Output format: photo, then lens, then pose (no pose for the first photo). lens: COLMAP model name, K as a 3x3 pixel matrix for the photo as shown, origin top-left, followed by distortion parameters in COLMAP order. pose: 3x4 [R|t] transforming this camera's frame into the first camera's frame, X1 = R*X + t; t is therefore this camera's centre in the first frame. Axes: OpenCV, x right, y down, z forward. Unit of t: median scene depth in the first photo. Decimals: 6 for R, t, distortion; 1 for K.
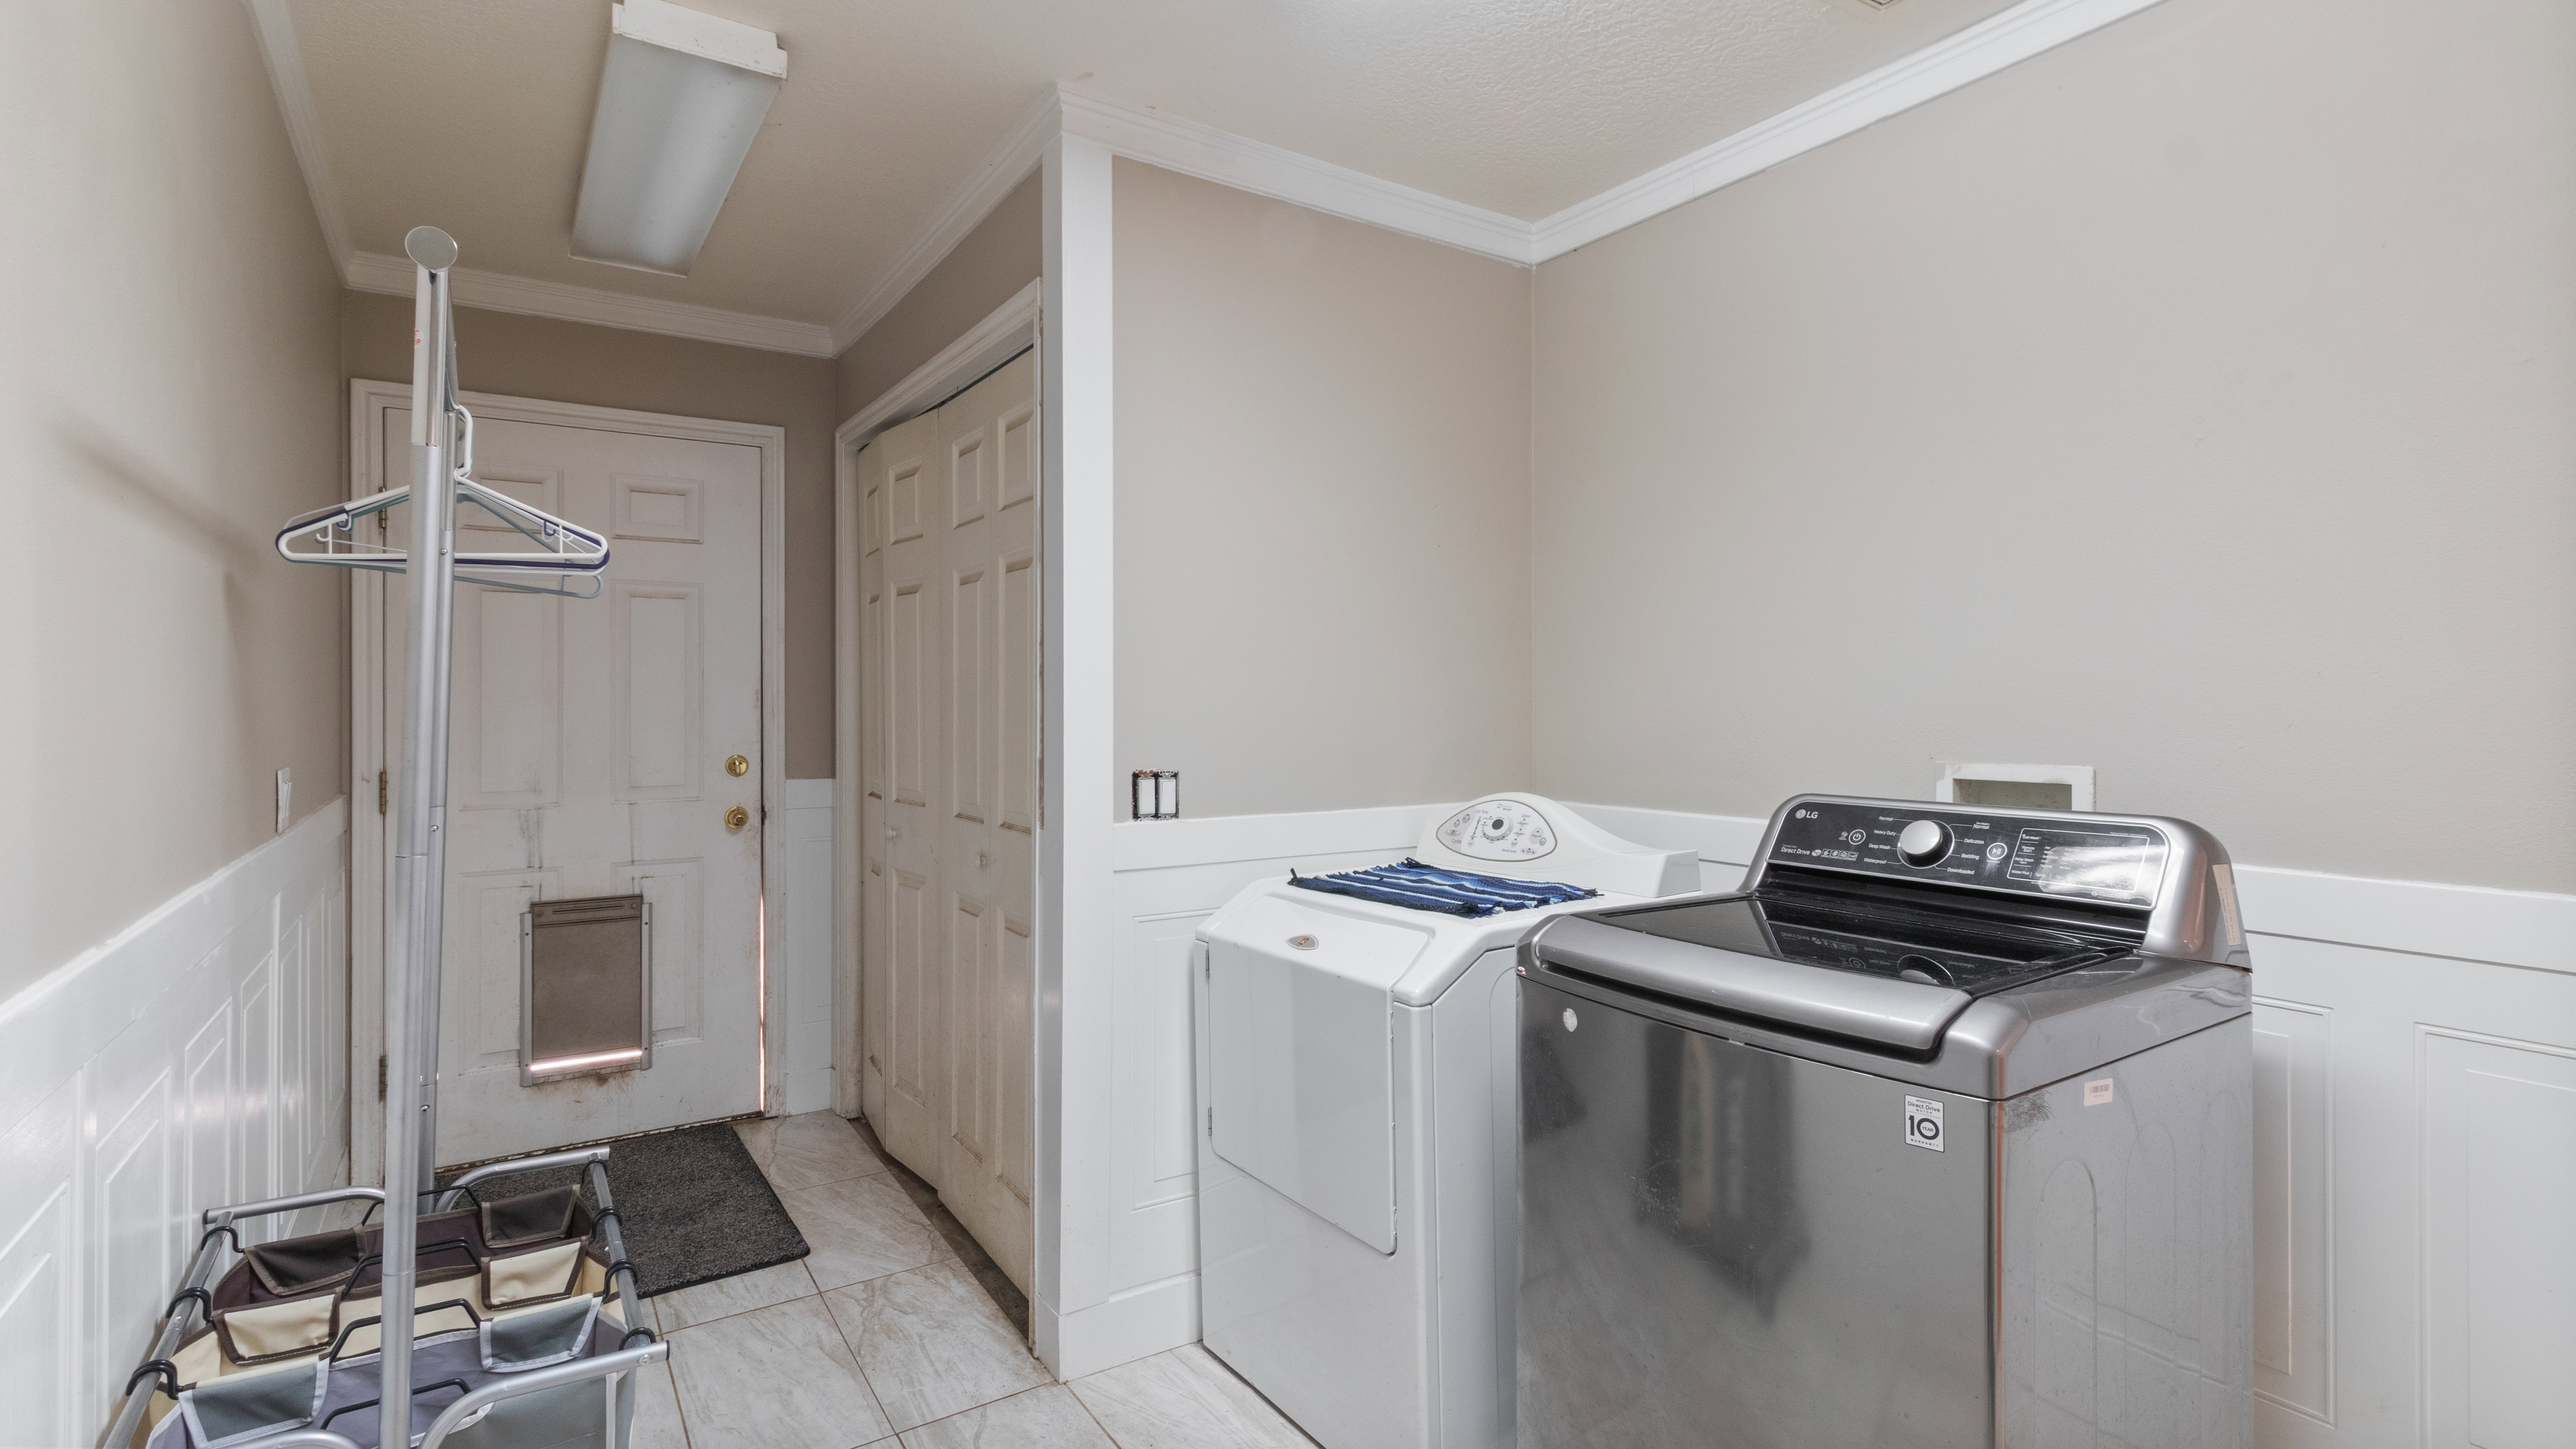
lens RADIAL K [[1217.3, 0, 1299.4], [0, 1217.3, 700.0], [0, 0, 1]] dist [0.001601, 0.000159]
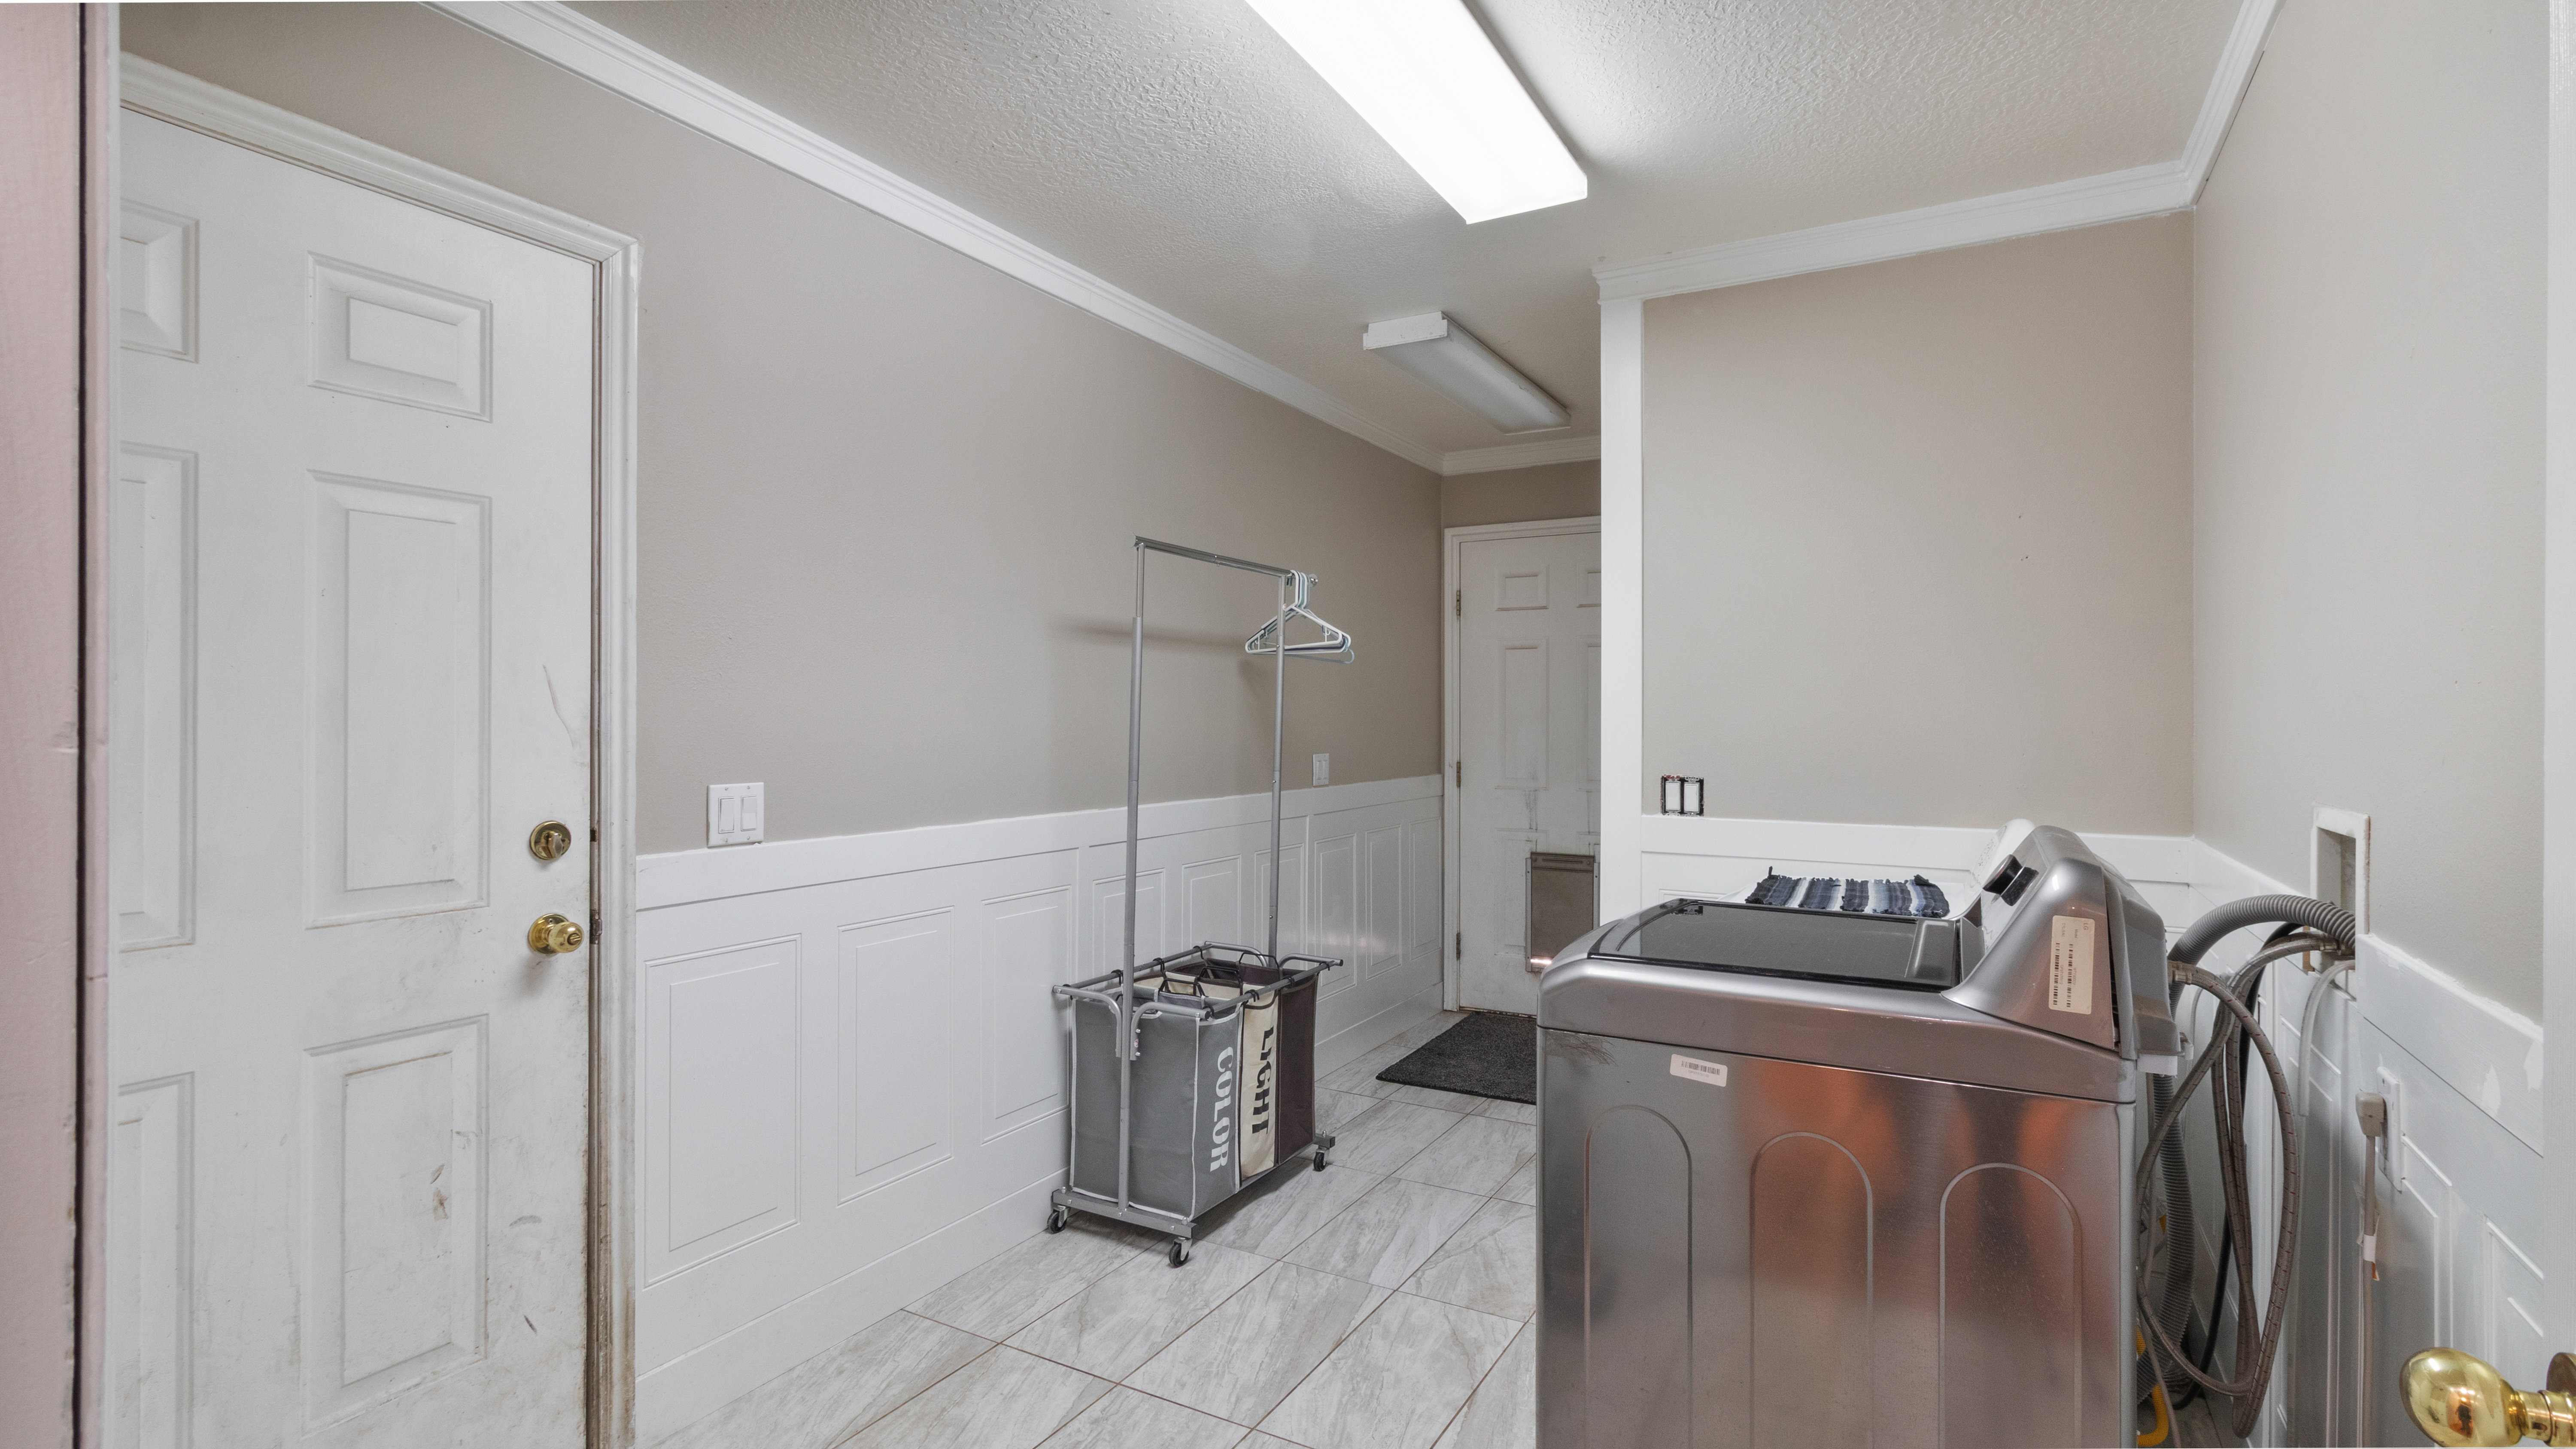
lens RADIAL K [[1191.8, 0, 1312.5], [0, 1191.8, 717.6], [0, 0, 1]] dist [0.001765, 0.000231]
pose [[0.463044, 0.001570, -0.886334, 0.753144], [-0.003243, 0.999995, 0.000077, -0.001186], [0.886329, 0.002839, 0.463047, 0.089229]]
